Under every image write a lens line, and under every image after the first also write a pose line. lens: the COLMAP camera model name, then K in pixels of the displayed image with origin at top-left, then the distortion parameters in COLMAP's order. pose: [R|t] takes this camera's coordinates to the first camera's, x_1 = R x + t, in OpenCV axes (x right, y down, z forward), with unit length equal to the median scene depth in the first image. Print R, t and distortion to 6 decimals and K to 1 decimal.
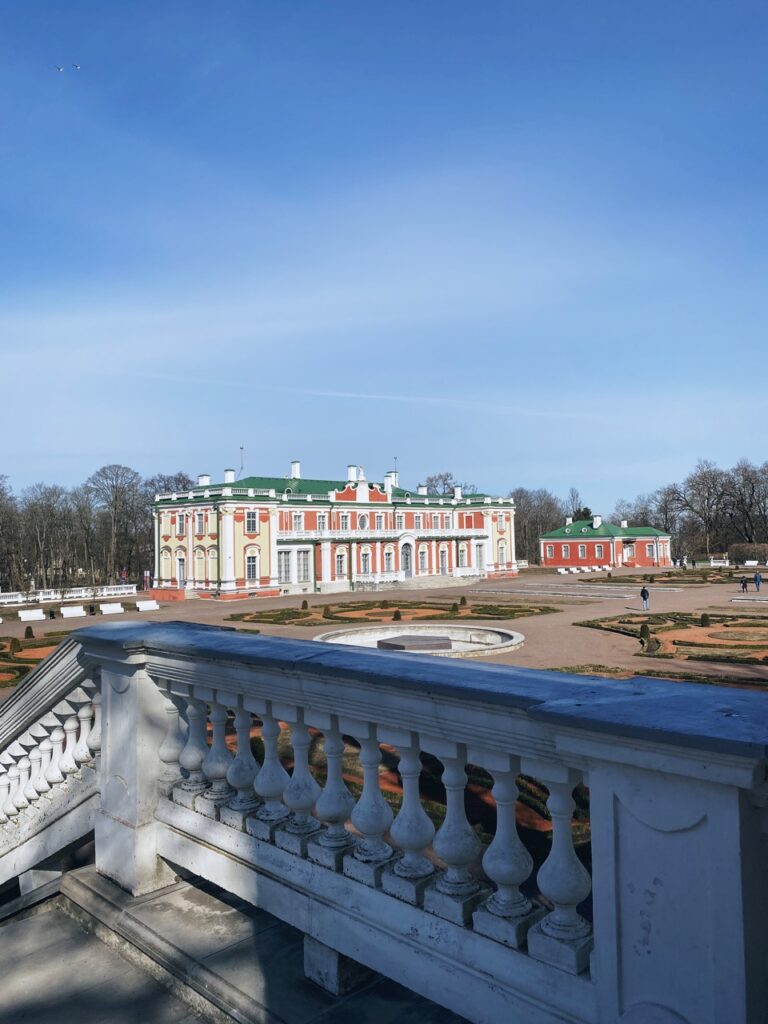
lens RADIAL K [[786.7, 0, 384.0], [0, 786.7, 512.0], [0, 0, 1]] dist [0.127030, -0.363168]
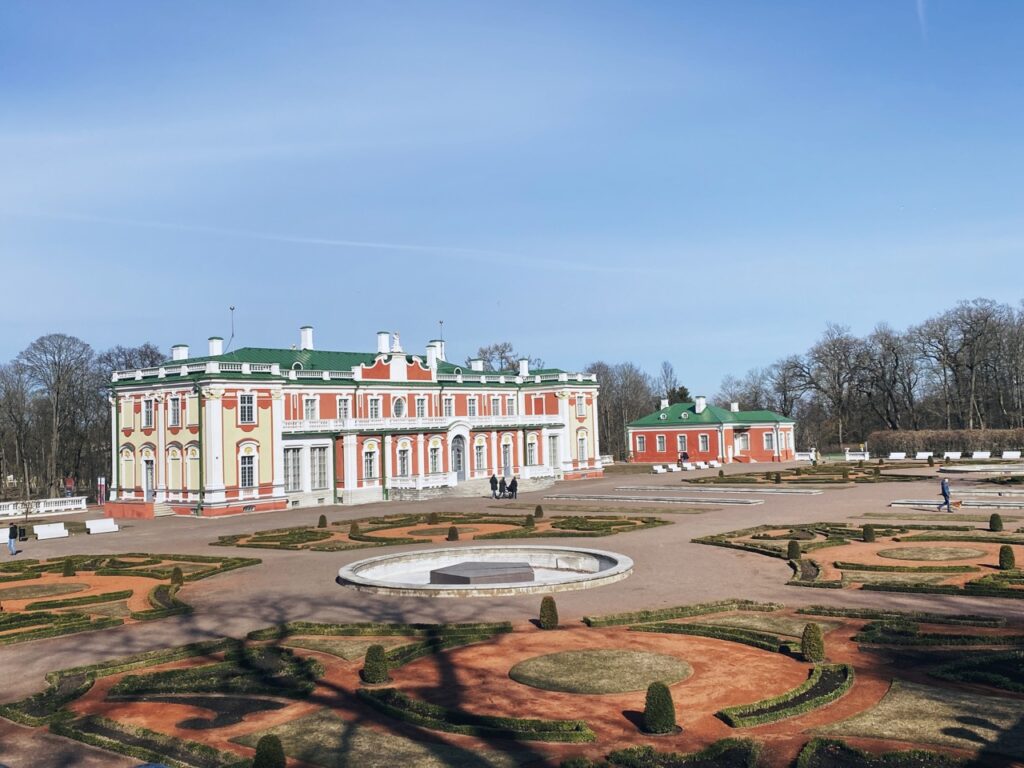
lens RADIAL K [[1017.3, 0, 497.8], [0, 1017.3, 381.3], [0, 0, 1]] dist [0.144811, -0.433375]
pose [[0.997028, -0.007970, 0.076620, -0.007370], [0.009013, 0.999871, -0.013268, 0.001689], [-0.076505, 0.013919, 0.996972, 0.029888]]
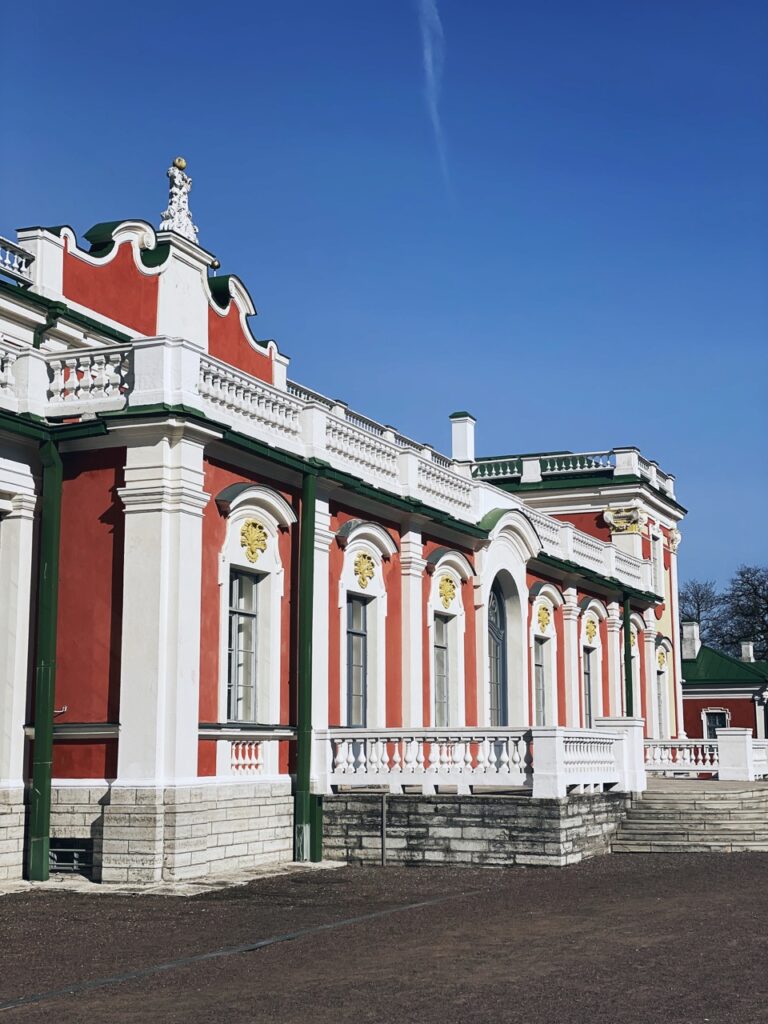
lens RADIAL K [[1544.8, 0, 384.2], [0, 1544.8, 525.7], [0, 0, 1]] dist [0.026685, 0.042384]
pose [[0.927961, 0.071923, 0.365670, -0.113974], [-0.028373, 0.991987, -0.123110, 0.069902], [-0.371595, 0.103866, 0.922567, 0.693662]]
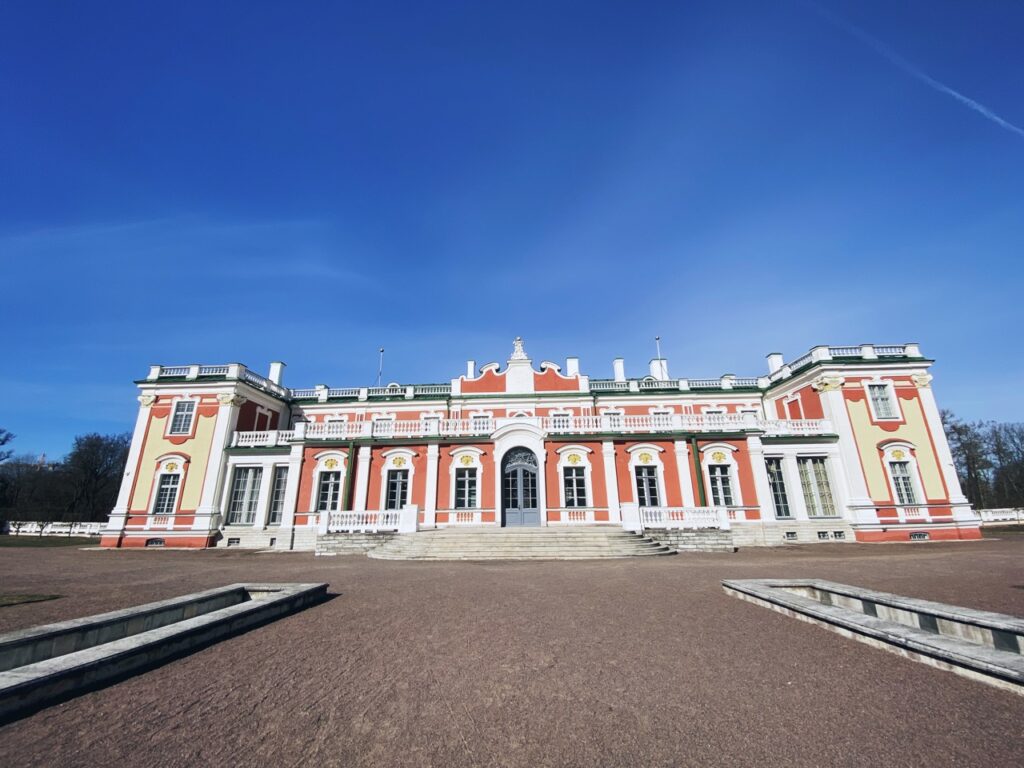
lens RADIAL K [[421.9, 0, 509.6], [0, 421.9, 384.8], [0, 0, 1]] dist [0.011609, -0.000157]
pose [[0.668360, -0.207591, -0.714283, 0.207183], [0.022175, 0.965401, -0.259824, 0.067664], [0.743507, 0.157817, 0.649839, 0.817624]]
